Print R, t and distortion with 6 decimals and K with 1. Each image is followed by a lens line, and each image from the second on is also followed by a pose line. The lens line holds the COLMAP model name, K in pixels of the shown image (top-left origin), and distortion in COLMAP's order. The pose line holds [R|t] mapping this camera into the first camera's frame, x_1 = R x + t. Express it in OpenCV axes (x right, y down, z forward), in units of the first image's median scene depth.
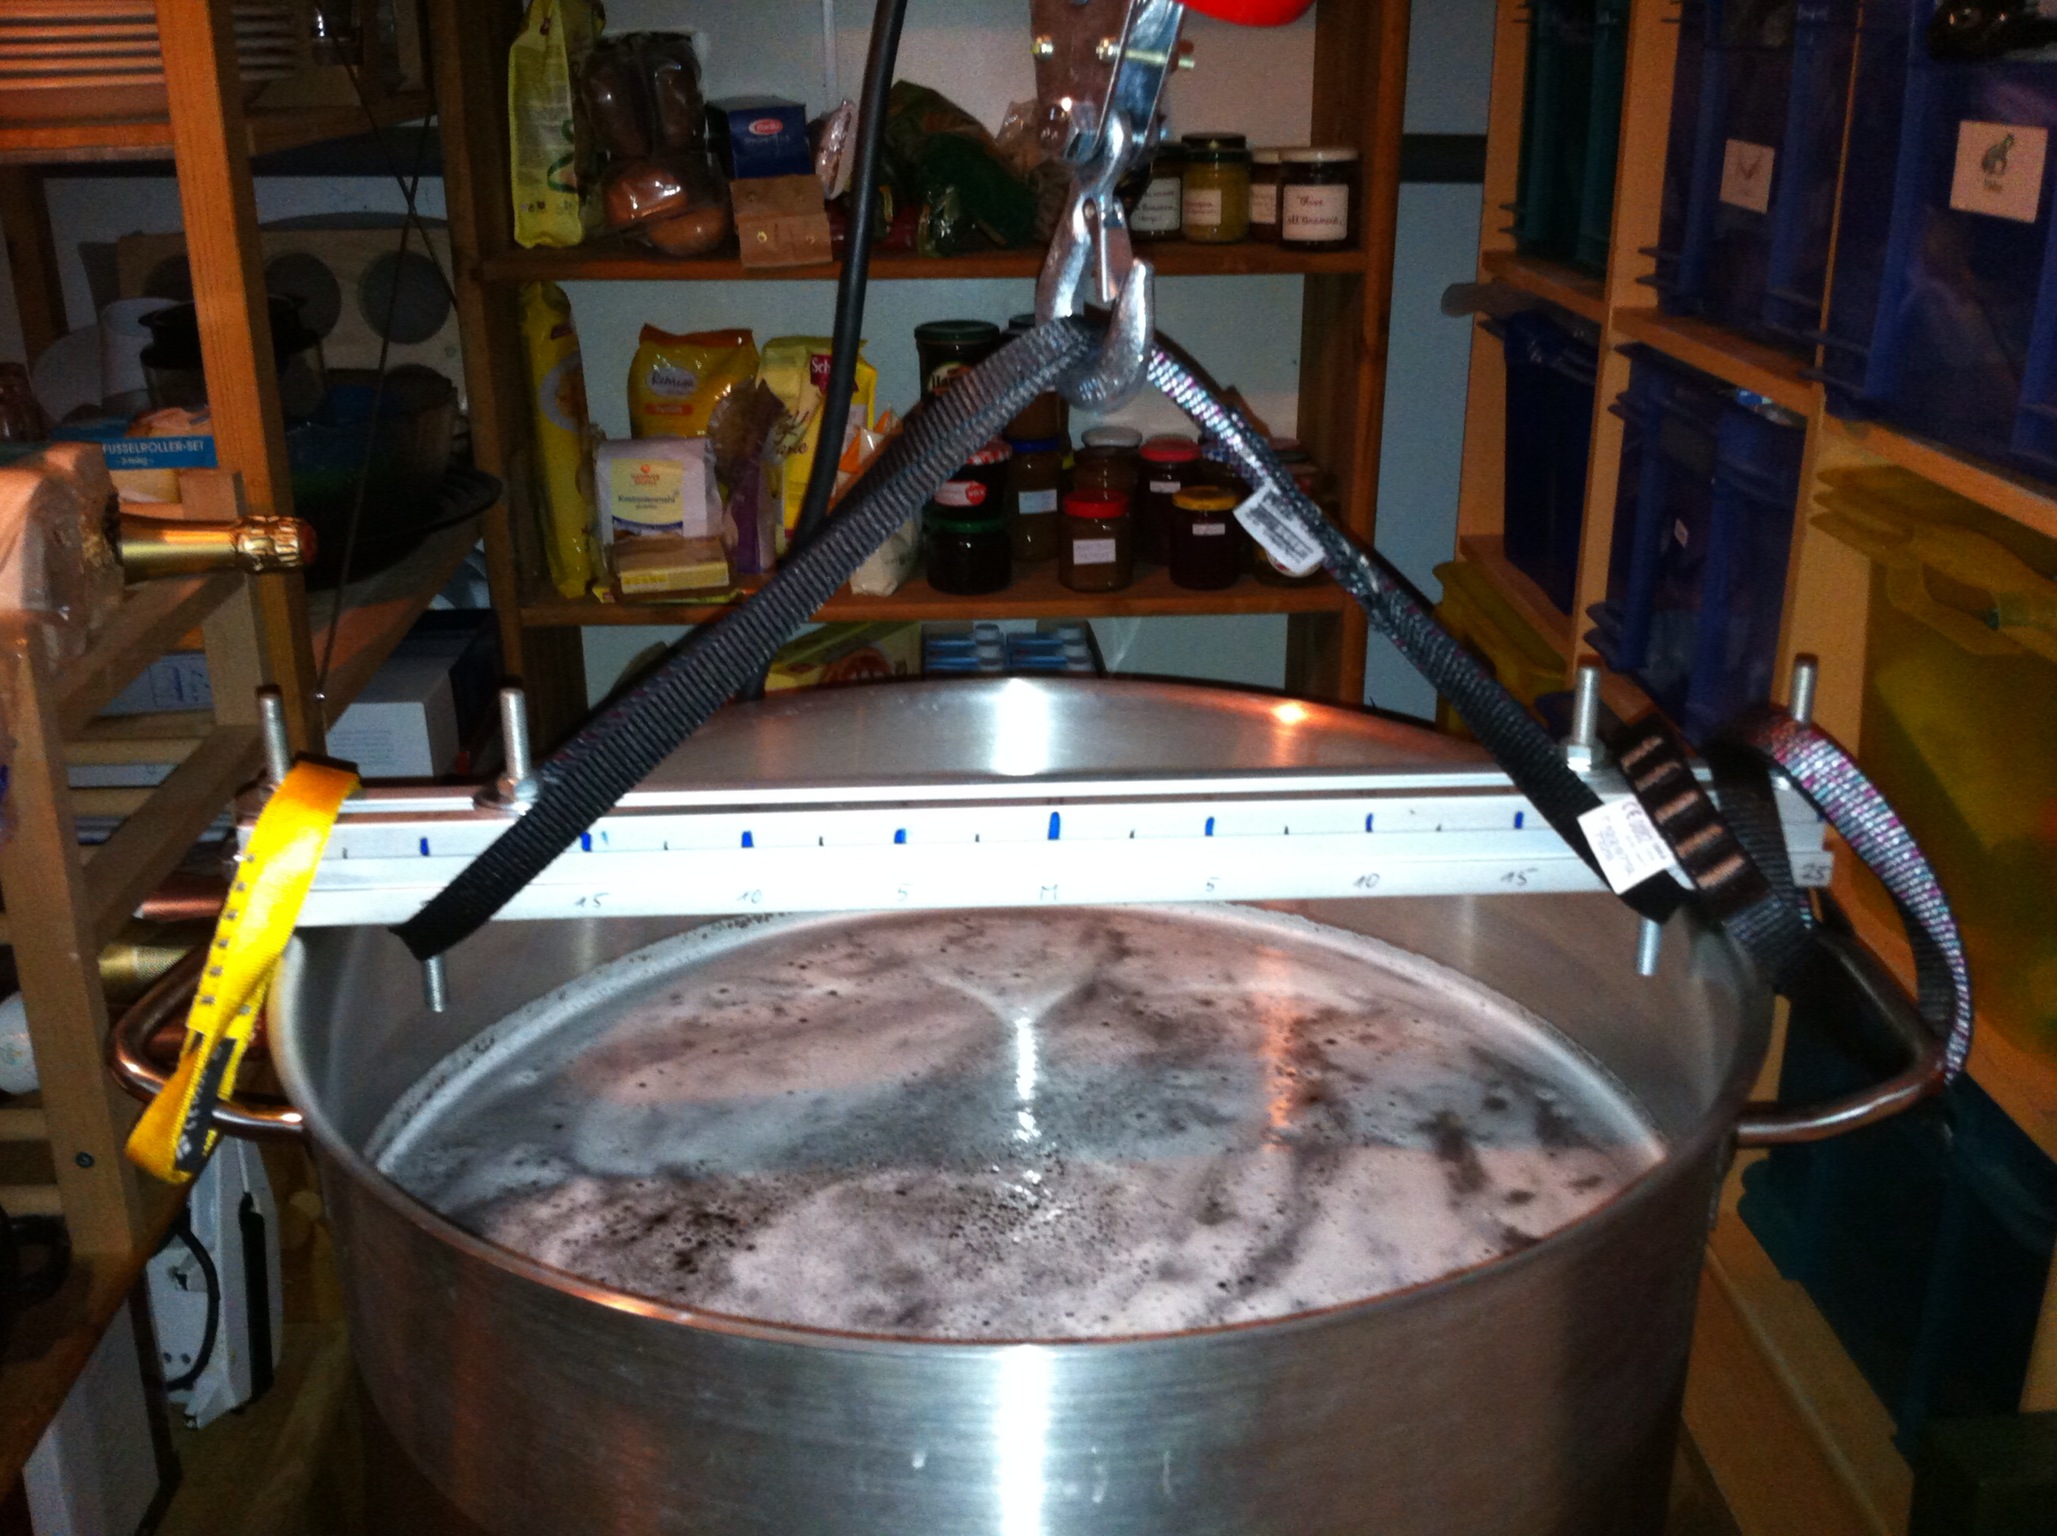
lens RADIAL K [[1895.8, 0, 1024.9], [0, 1895.8, 770.7], [0, 0, 1]] dist [0.125659, -0.266994]
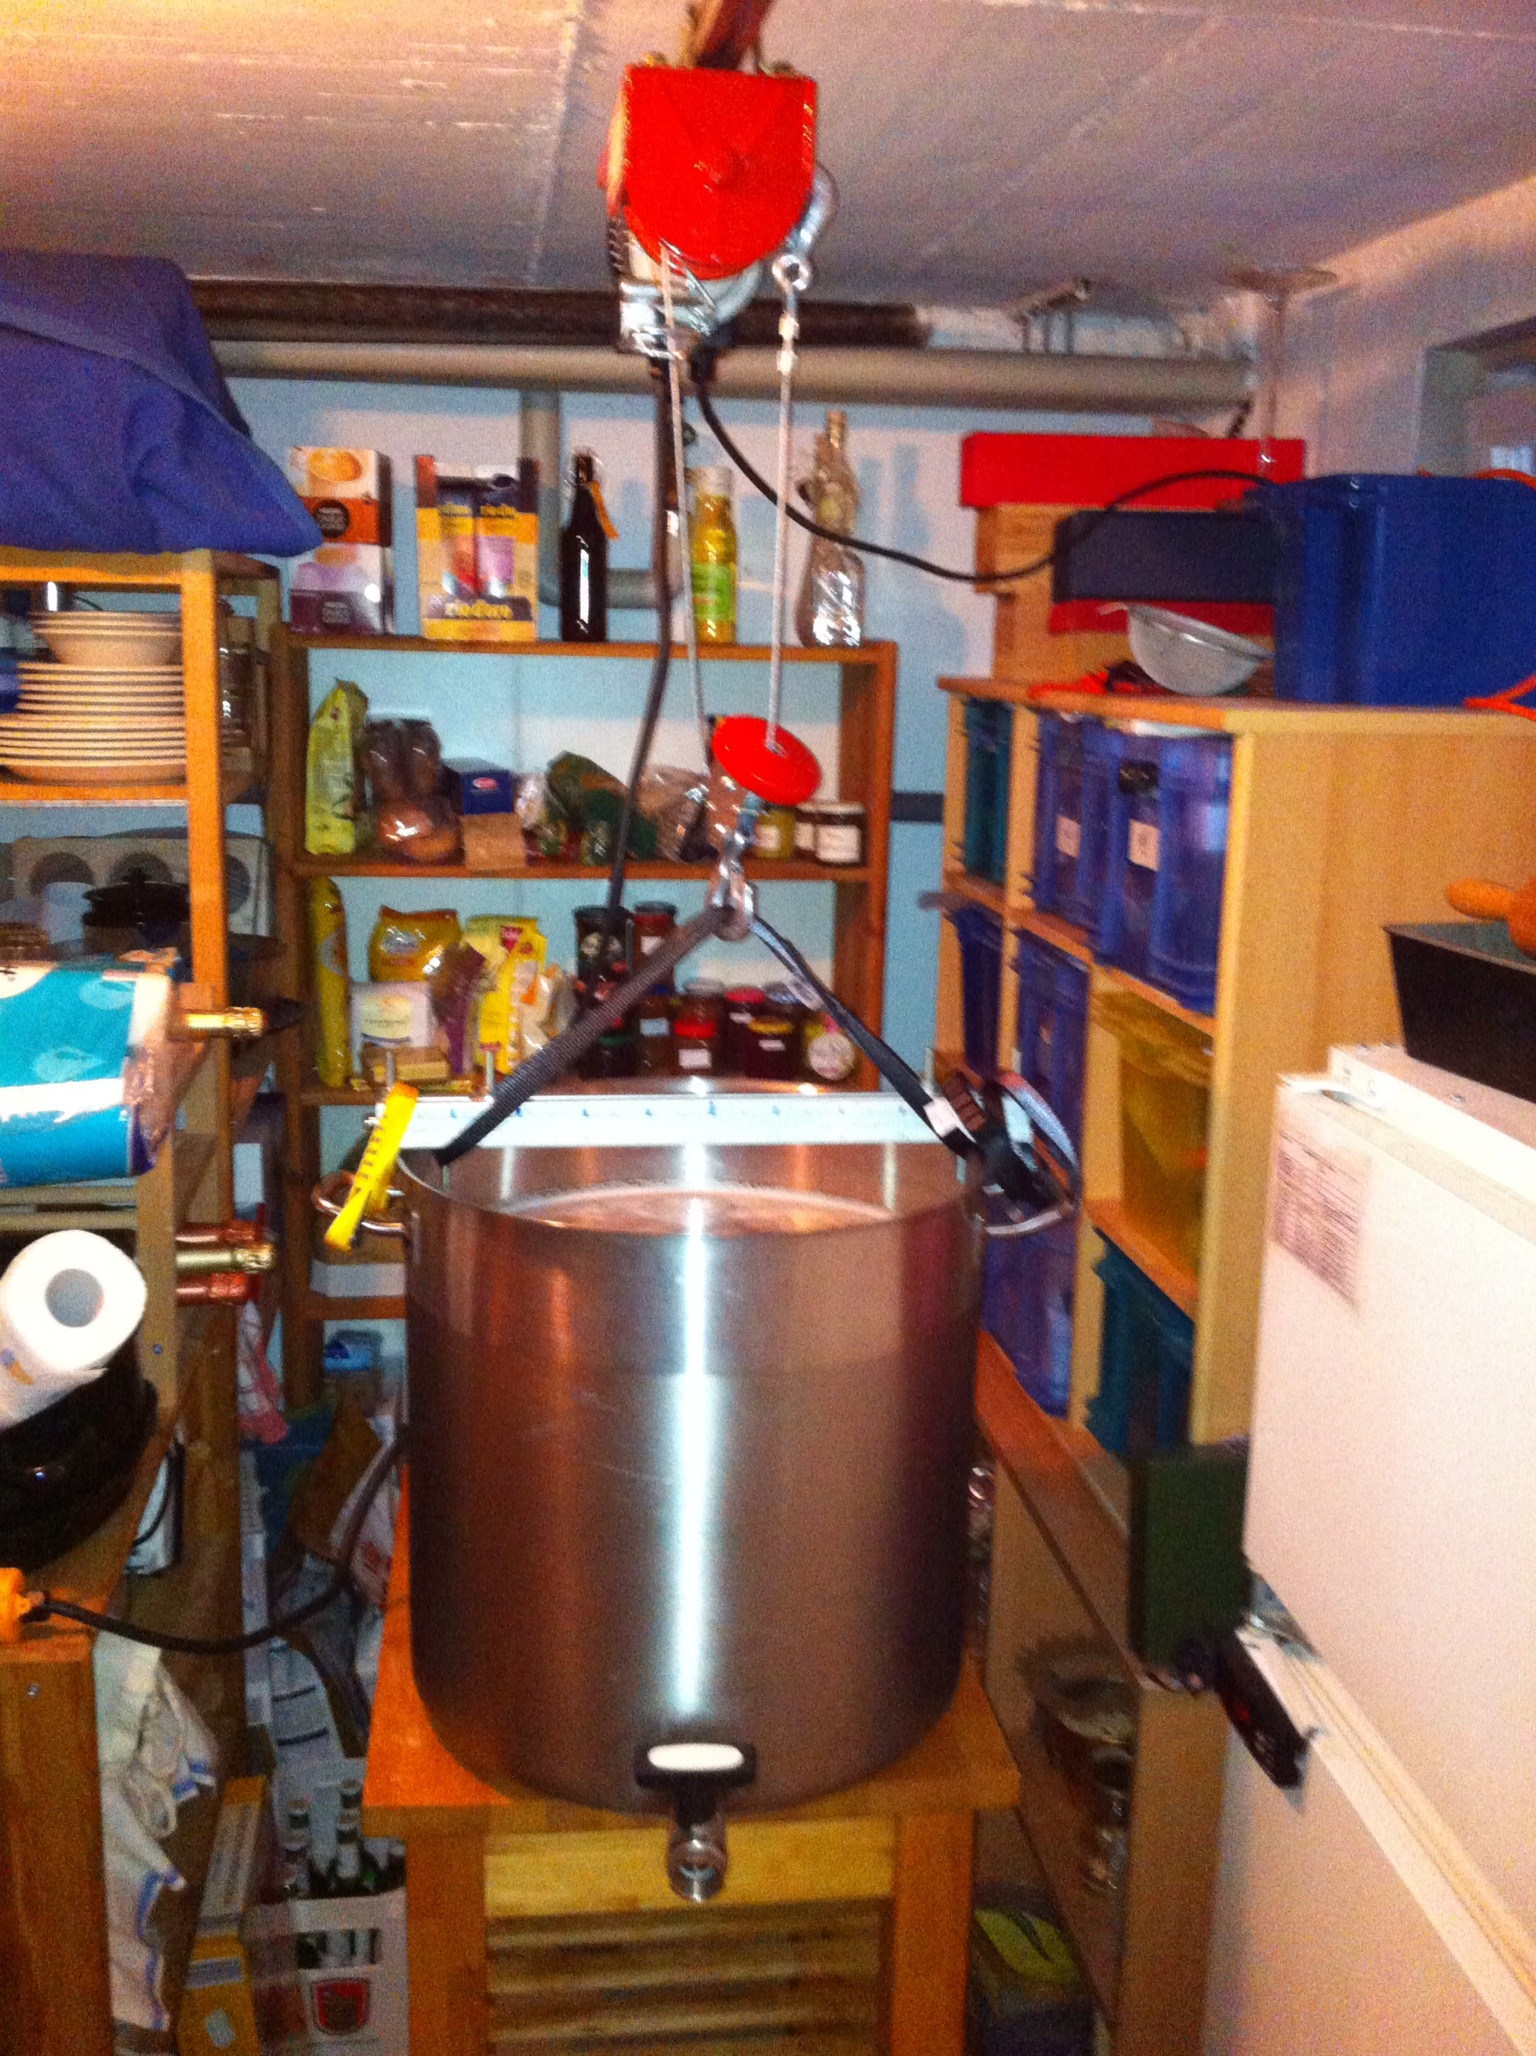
lens RADIAL K [[1980.8, 0, 760.2], [0, 1980.8, 1035.6], [0, 0, 1]] dist [0.271222, -0.668943]
pose [[0.995702, 0.011317, 0.091921, -0.058299], [0.004241, 0.985895, -0.167314, 0.133042], [-0.092518, 0.166985, 0.981609, -0.556851]]
